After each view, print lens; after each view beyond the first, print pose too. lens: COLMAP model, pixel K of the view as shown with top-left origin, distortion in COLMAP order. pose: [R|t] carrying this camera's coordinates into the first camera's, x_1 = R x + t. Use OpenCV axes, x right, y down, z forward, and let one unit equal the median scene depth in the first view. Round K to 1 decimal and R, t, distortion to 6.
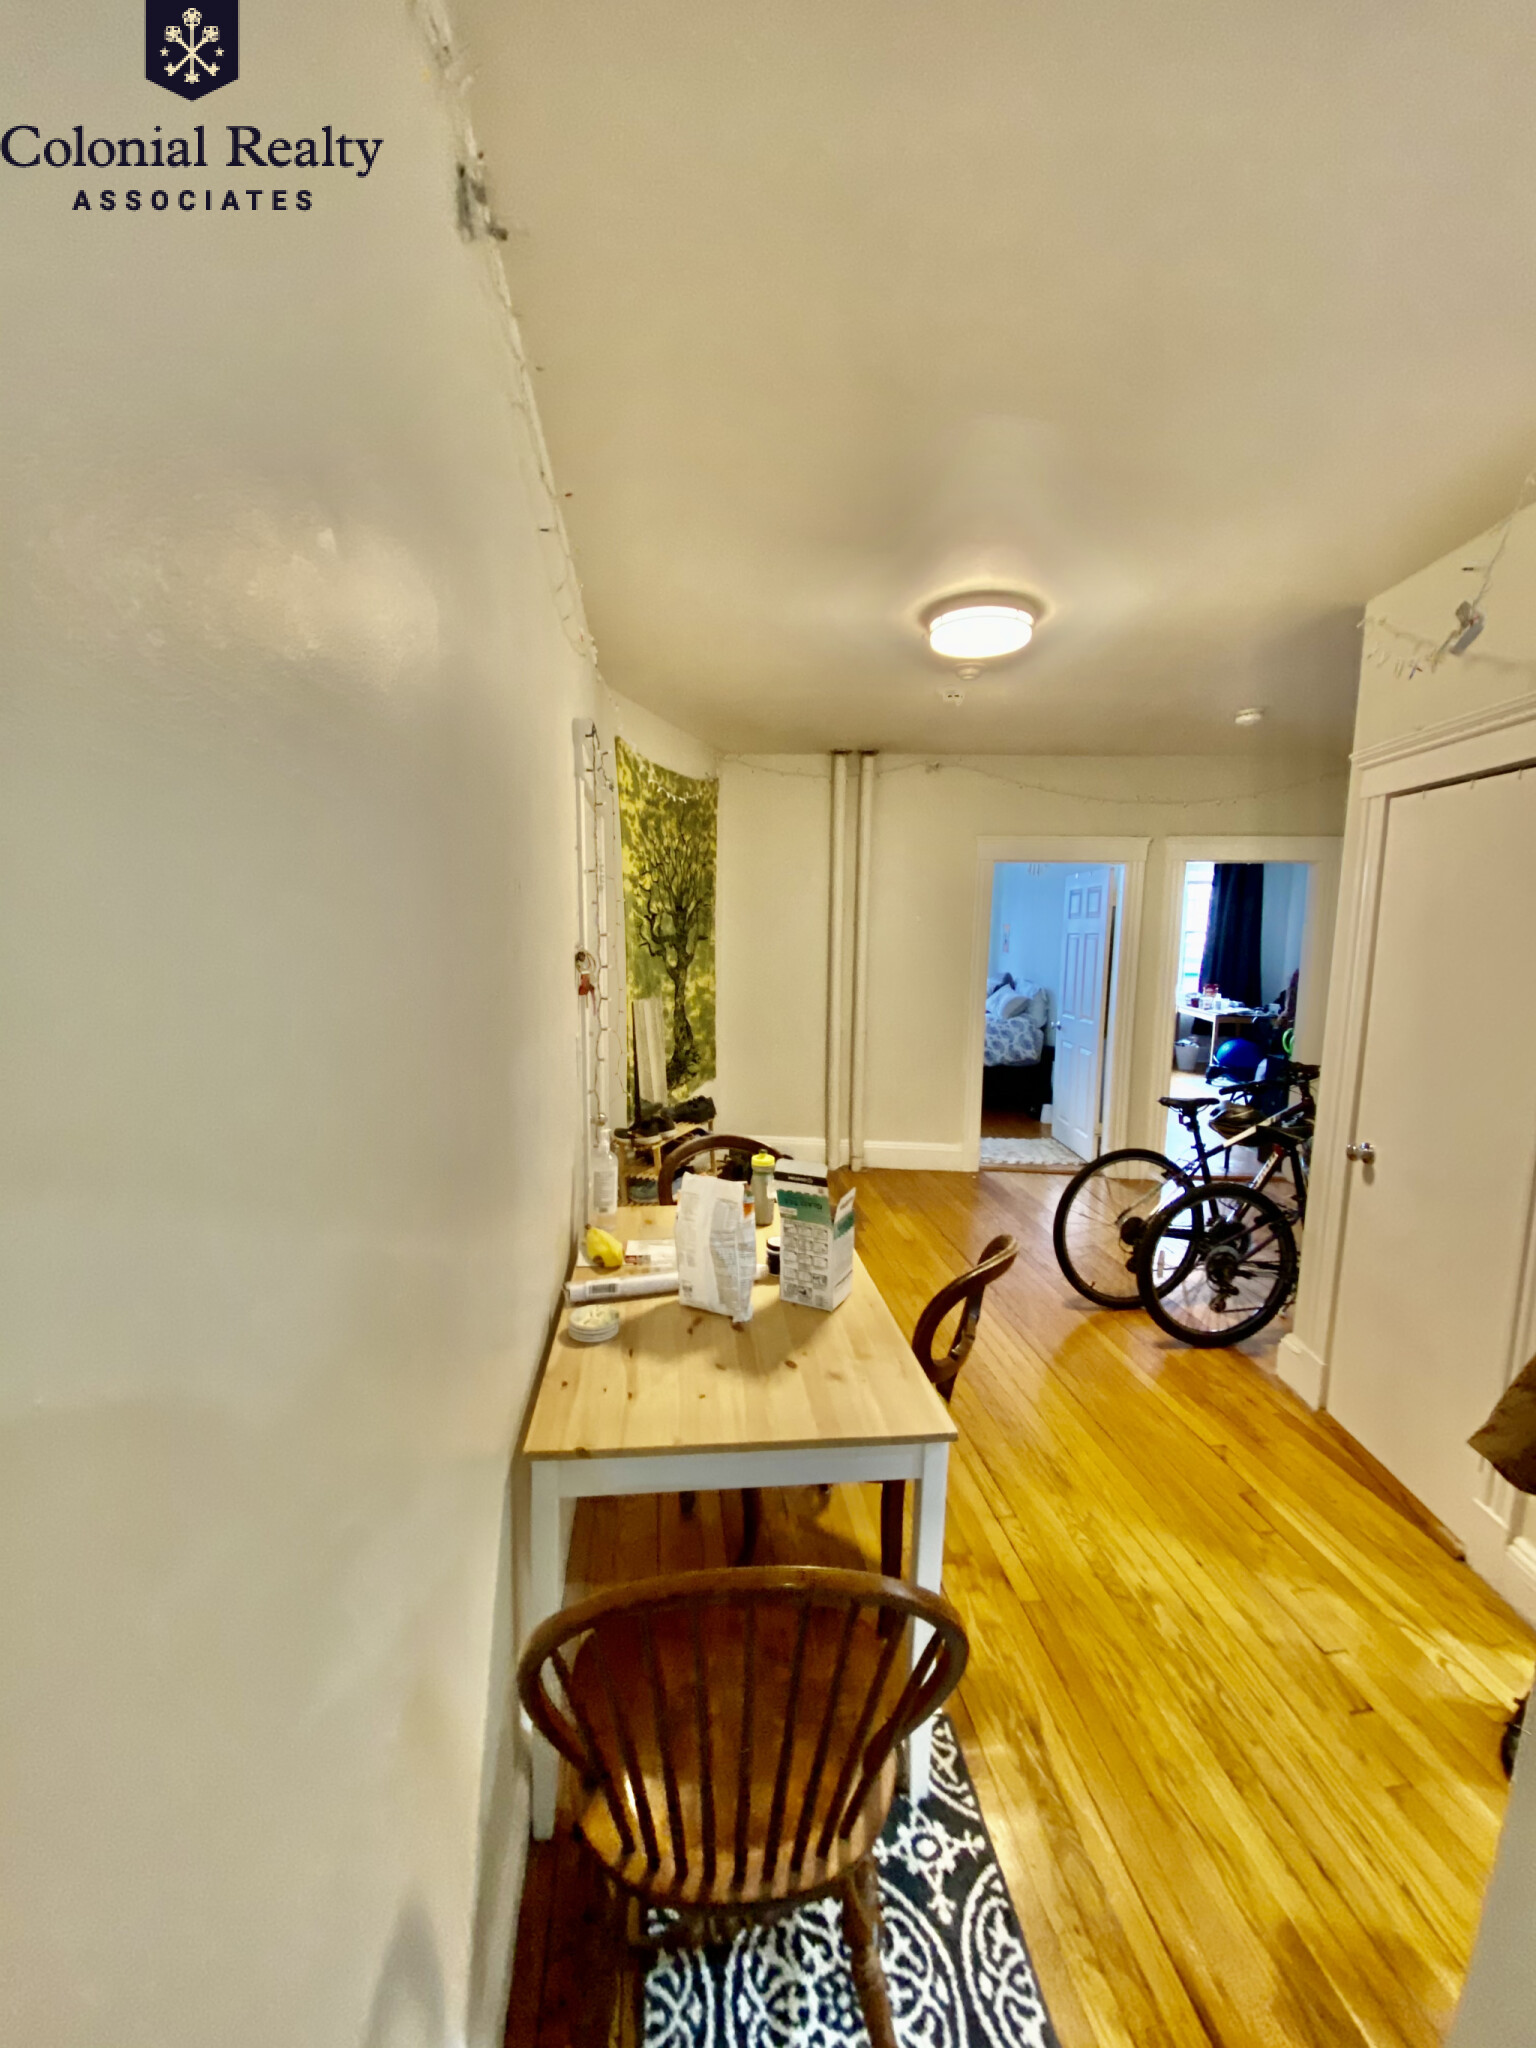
lens RADIAL K [[829.2, 0, 764.3], [0, 829.2, 1037.9], [0, 0, 1]] dist [0.017863, -0.019208]
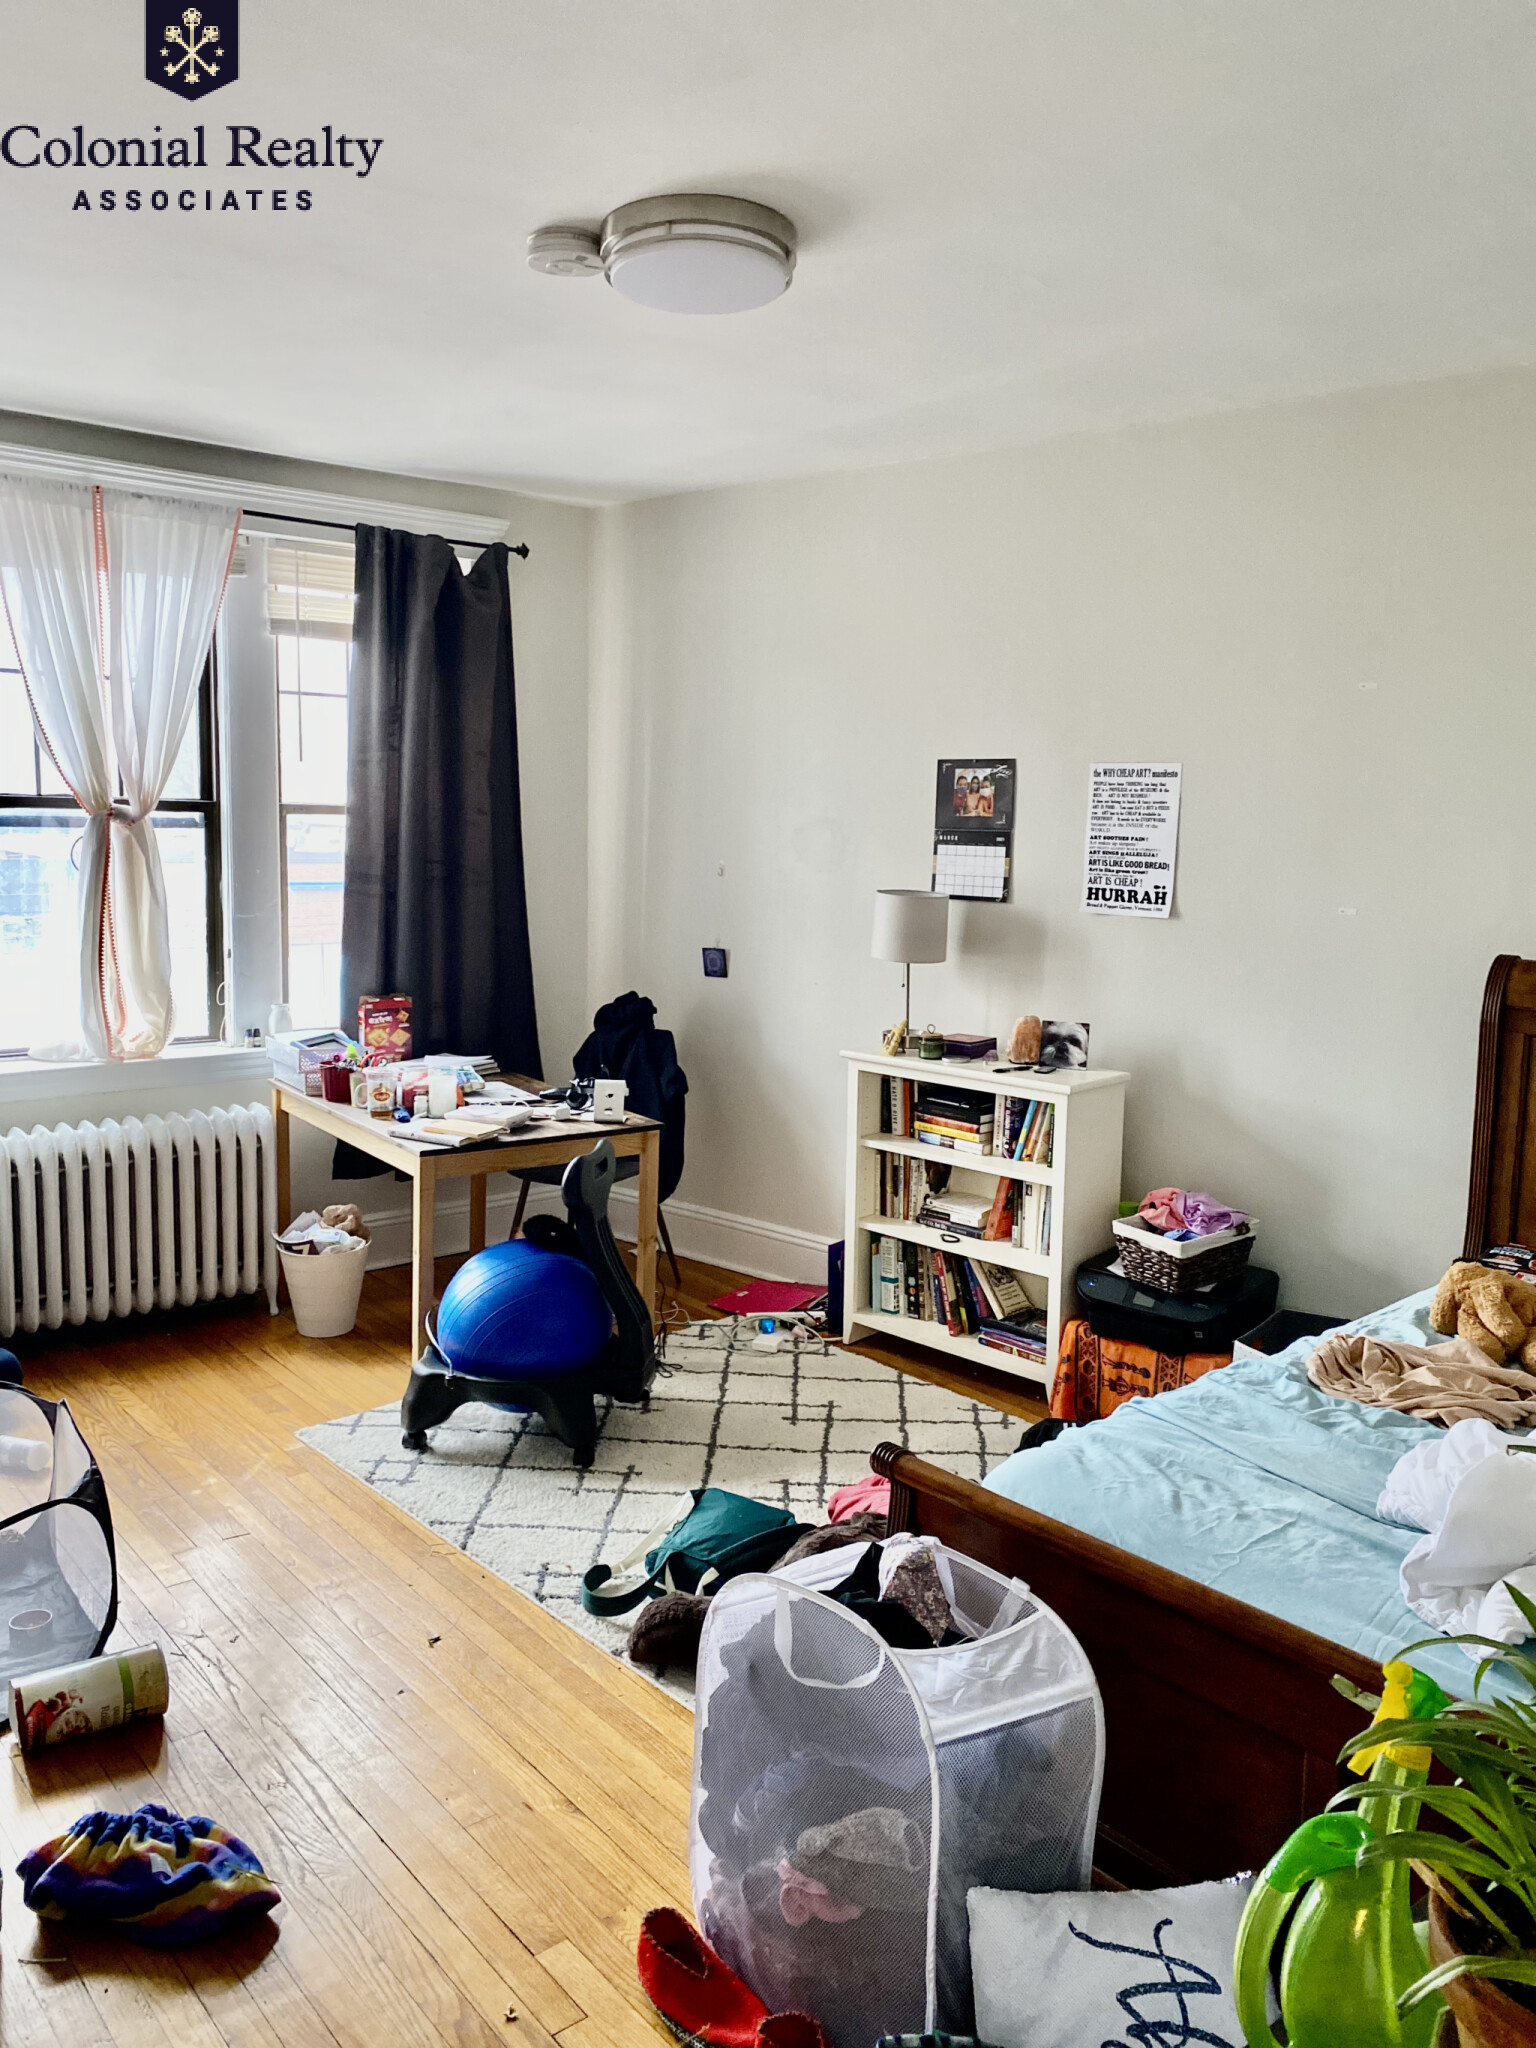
lens RADIAL K [[1567.0, 0, 759.2], [0, 1567.0, 999.4], [0, 0, 1]] dist [0.008957, 0.008777]
pose [[0.736027, -0.081041, 0.672084, 0.294370], [0.086320, 0.995940, 0.025559, -0.067771], [-0.671426, 0.039202, 0.740034, 0.561399]]
